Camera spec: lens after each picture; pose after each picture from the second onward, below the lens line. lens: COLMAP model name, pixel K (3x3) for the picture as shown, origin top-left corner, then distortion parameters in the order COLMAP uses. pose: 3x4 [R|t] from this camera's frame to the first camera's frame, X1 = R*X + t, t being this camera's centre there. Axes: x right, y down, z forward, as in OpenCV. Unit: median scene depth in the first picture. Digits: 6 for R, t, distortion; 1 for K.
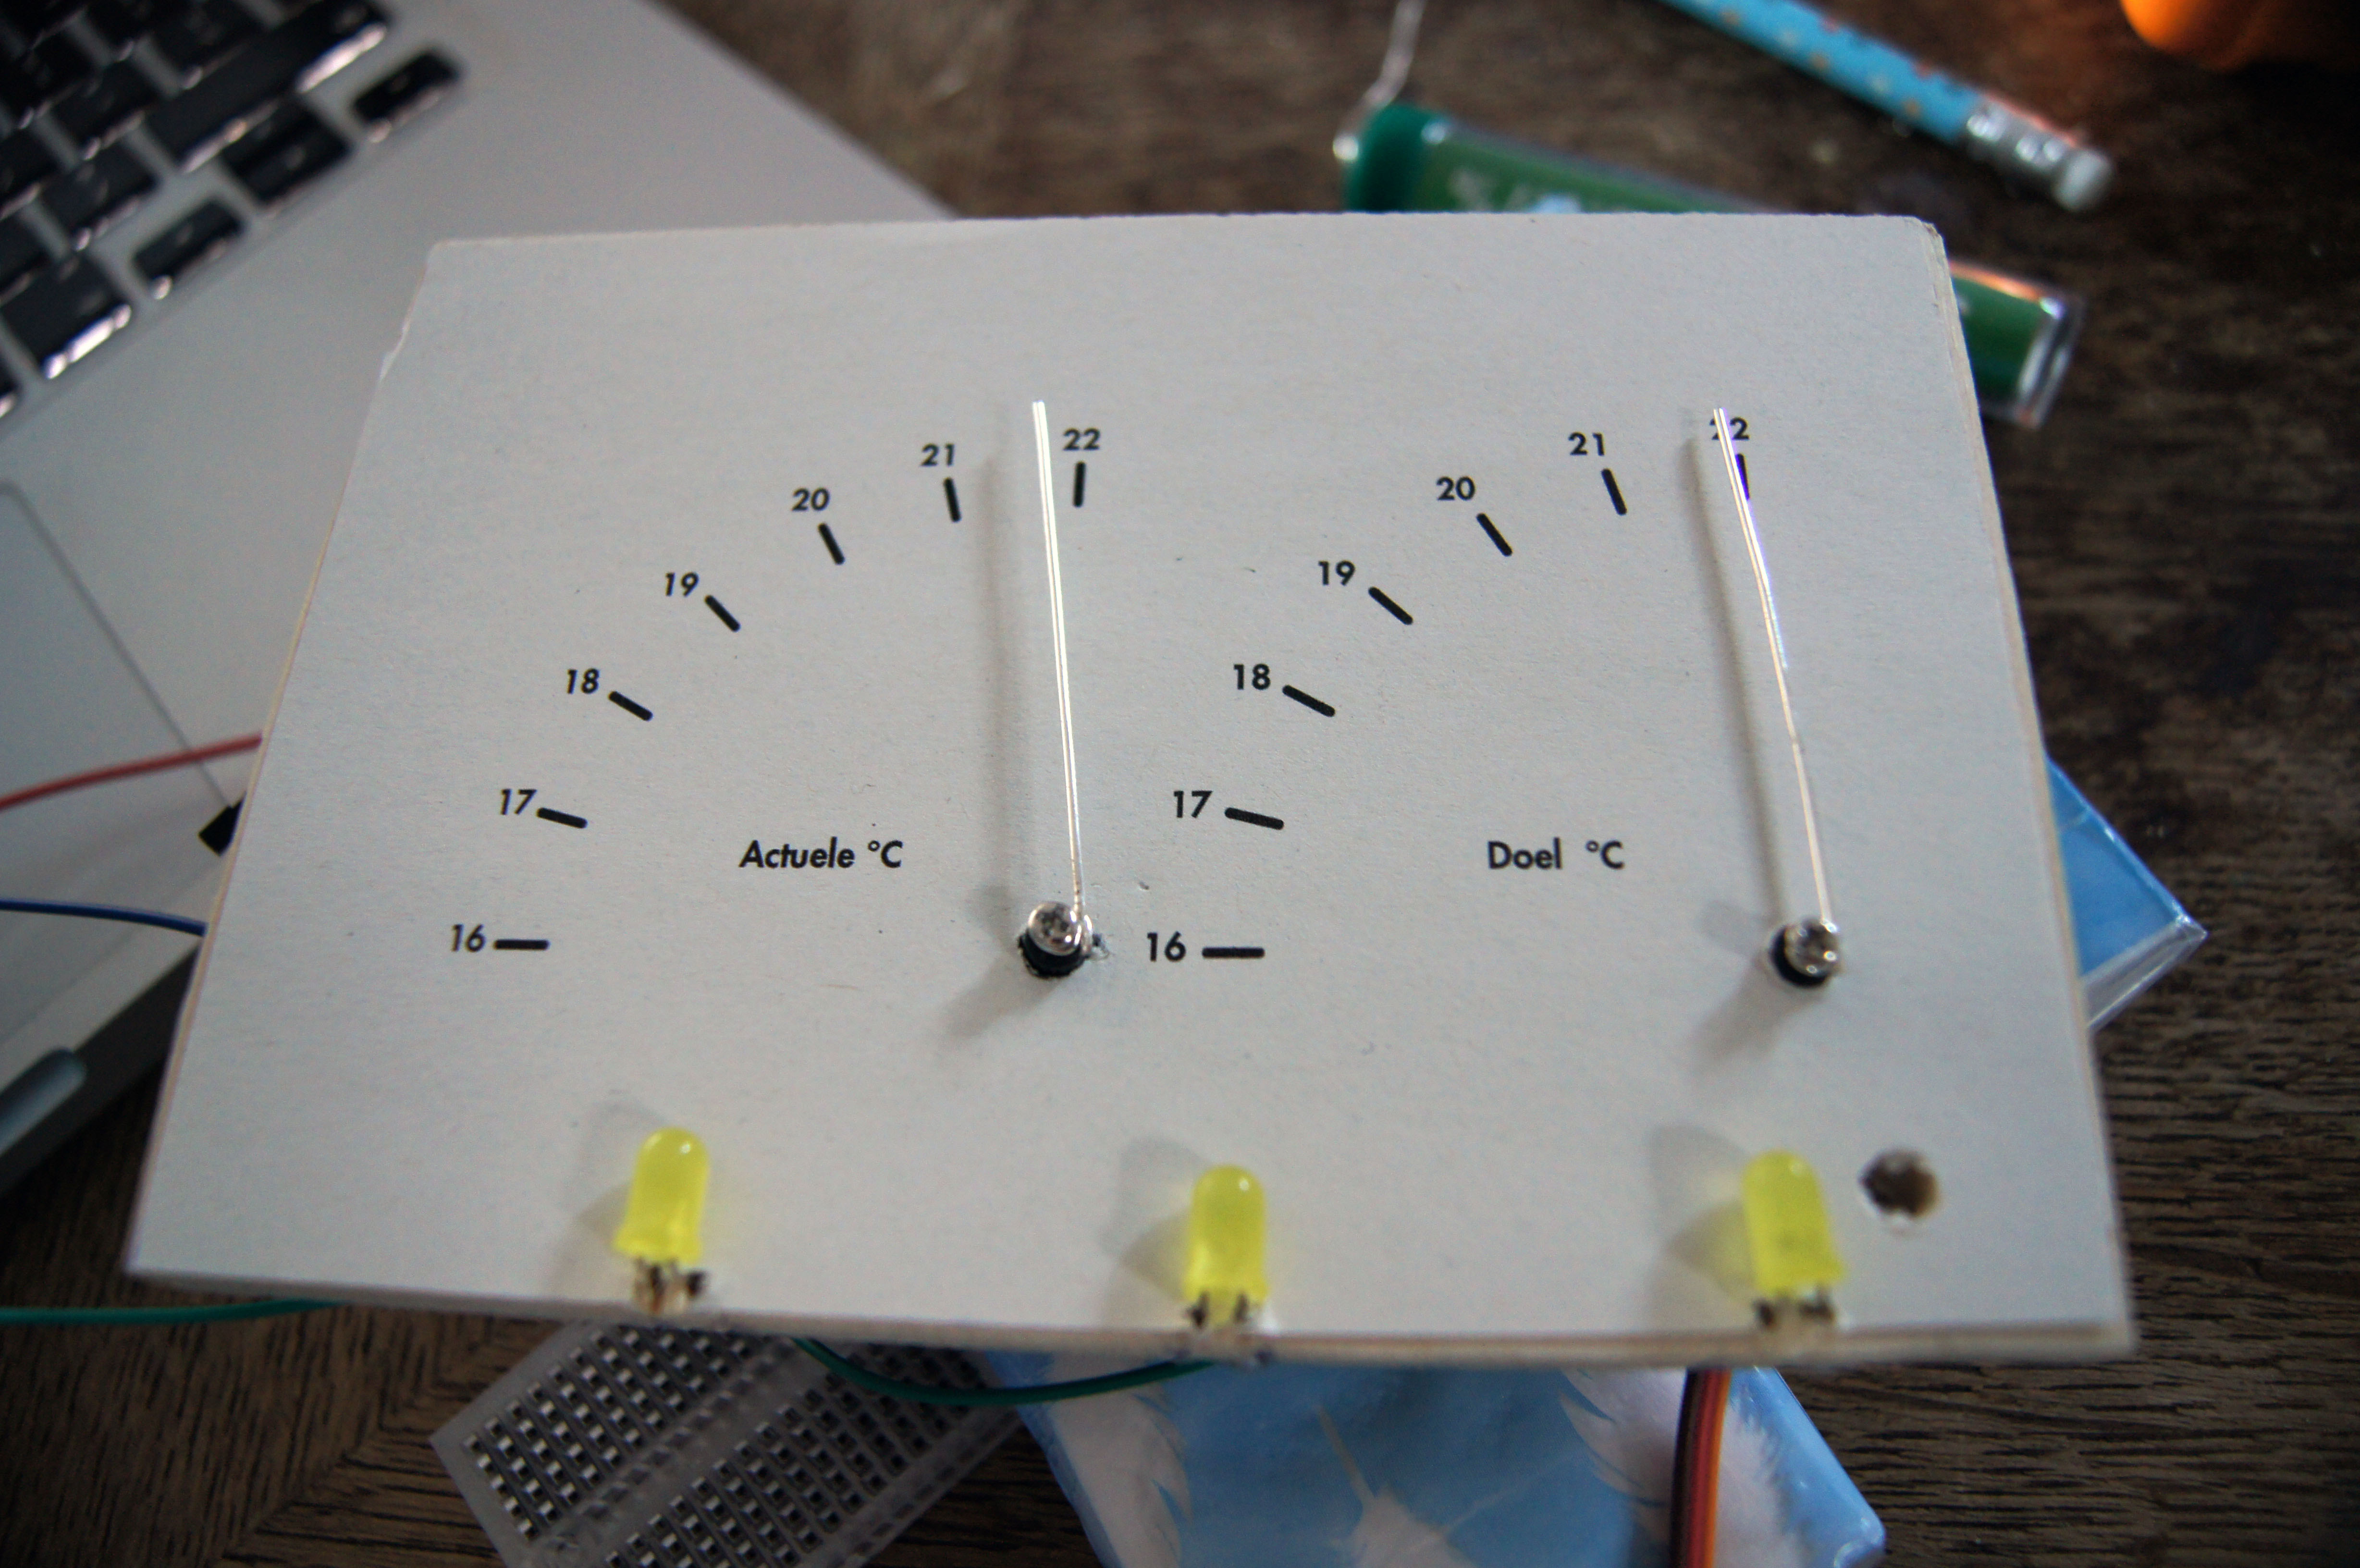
lens RADIAL K [[1735.0, 0, 1180.0], [0, 1735.0, 784.0], [0, 0, 1]] dist [-0.129471, 0.010786]
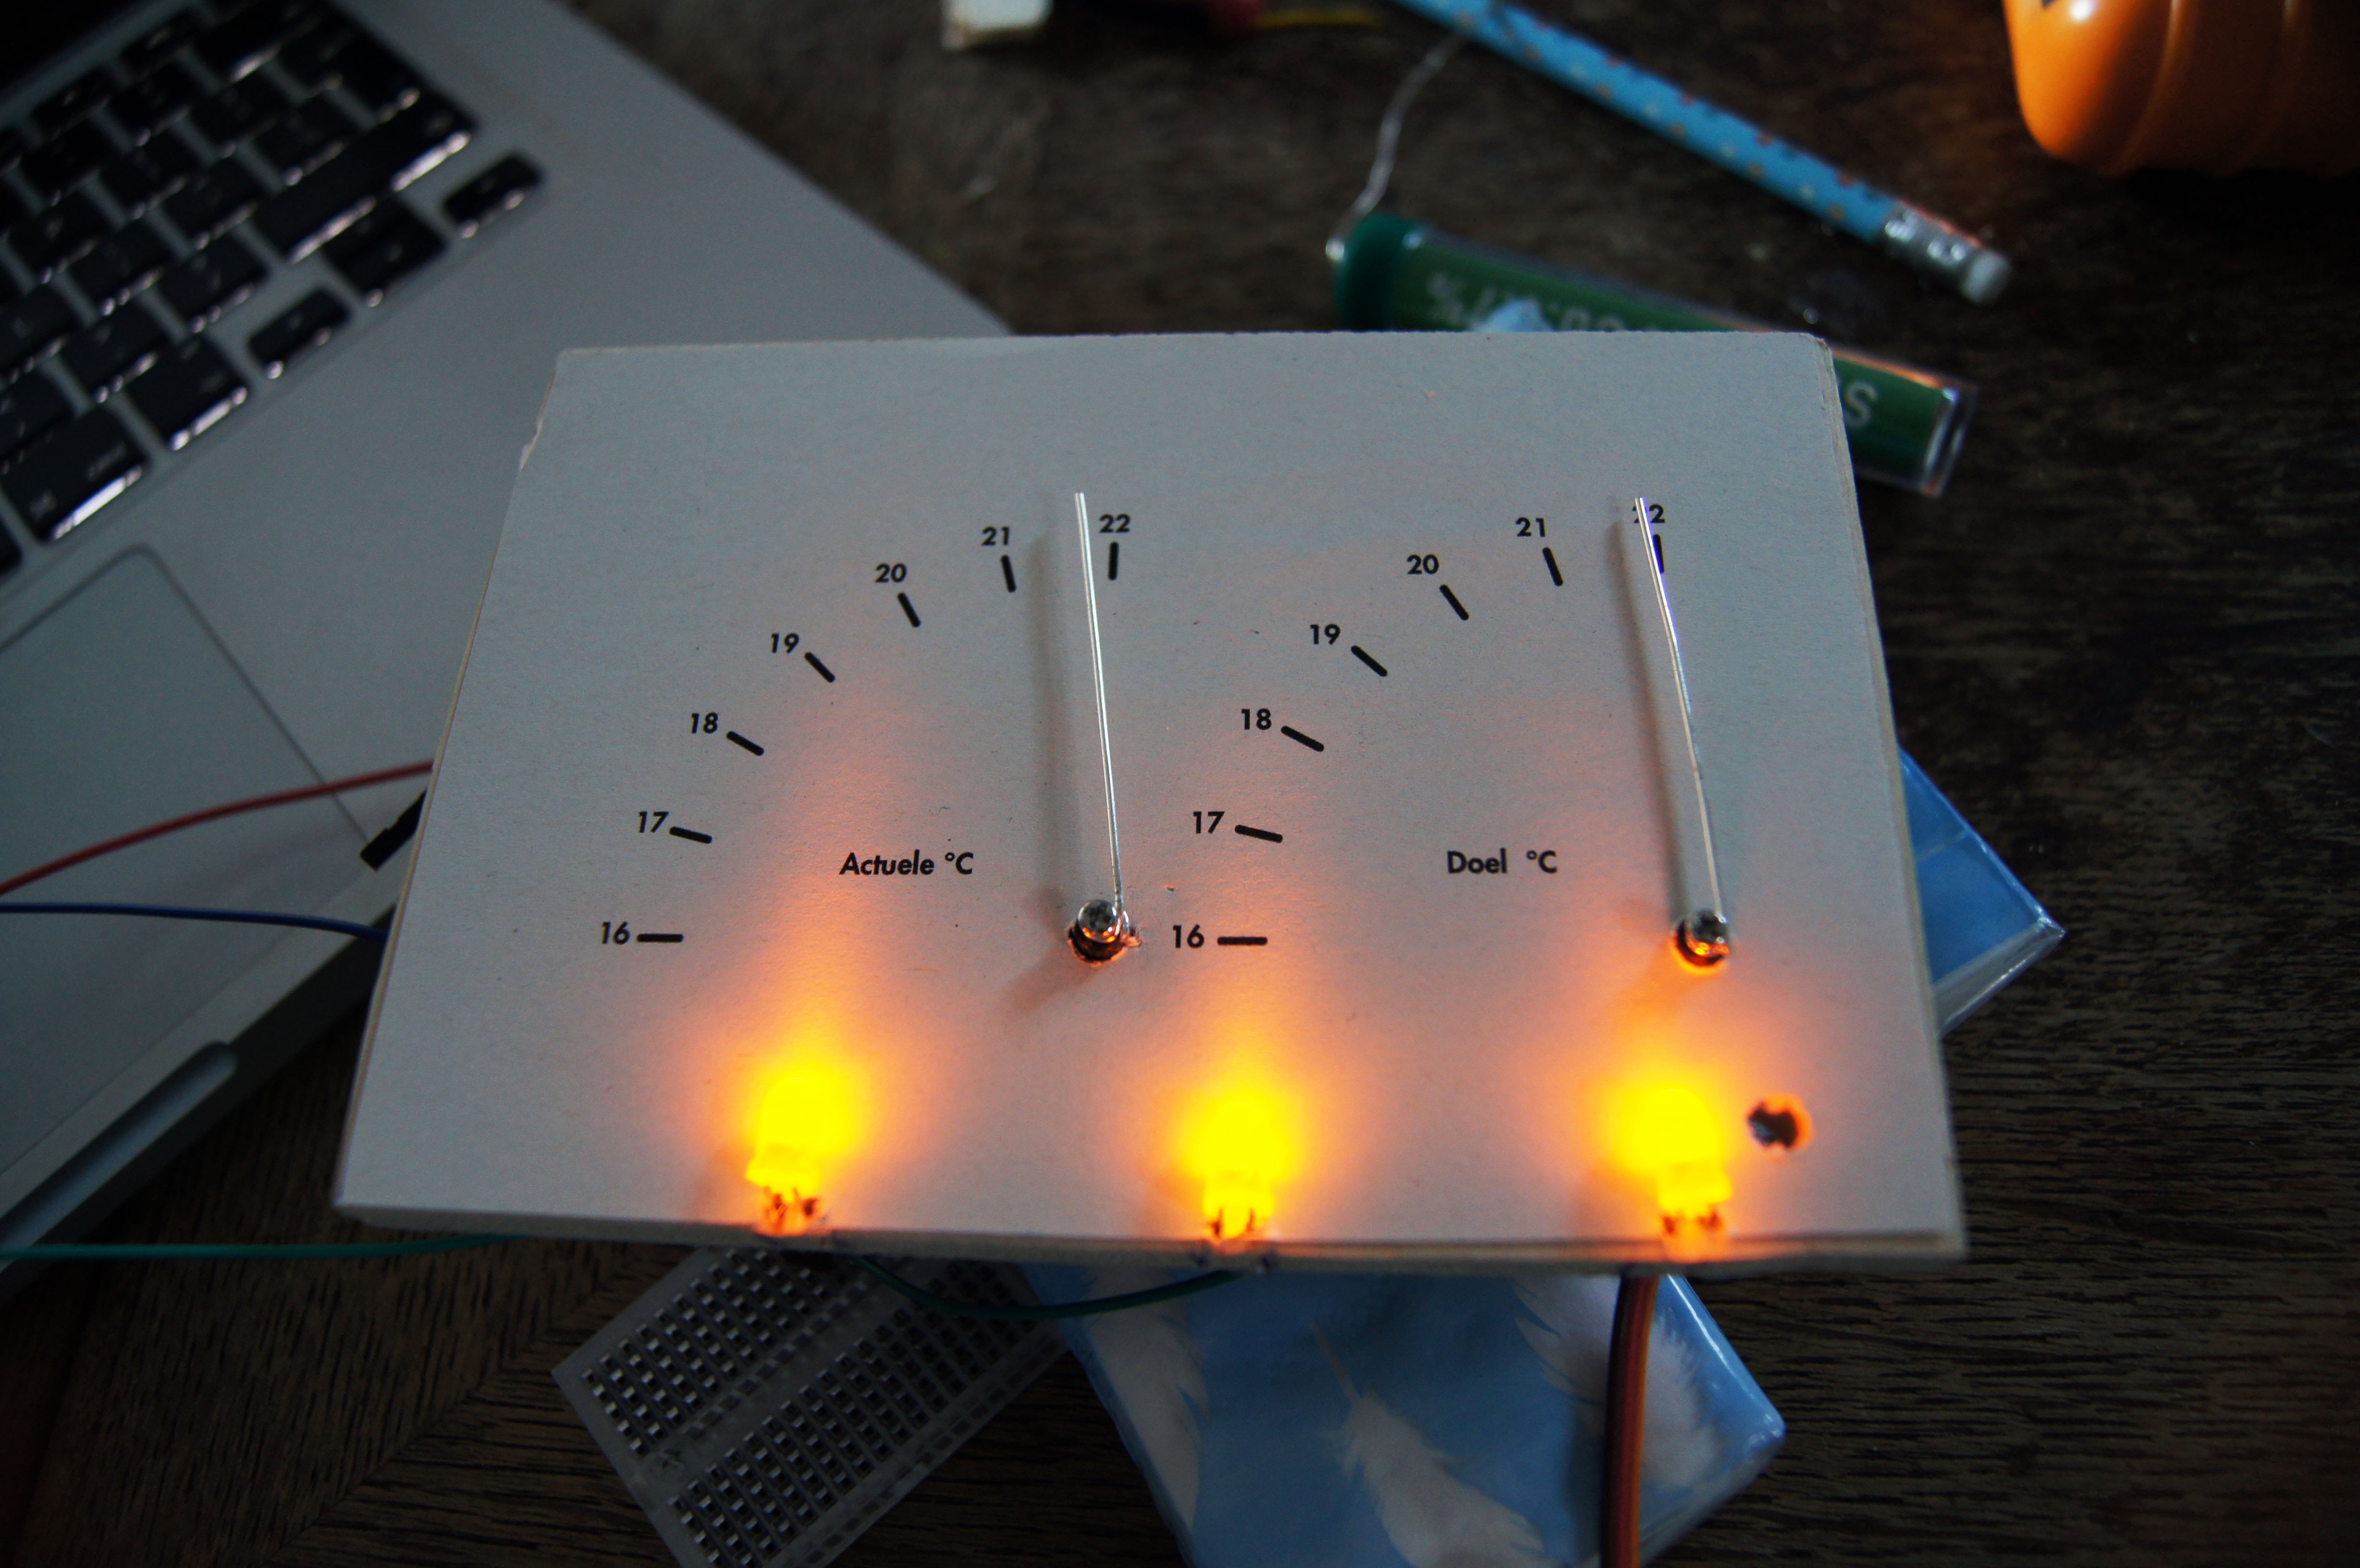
lens RADIAL K [[1756.1, 0, 1180.0], [0, 1756.1, 784.0], [0, 0, 1]] dist [-0.096548, -0.070355]
pose [[0.999993, -0.002026, 0.003222, -0.014792], [0.002103, 0.999705, -0.024186, 0.012514], [-0.003172, 0.024193, 0.999702, -0.216336]]
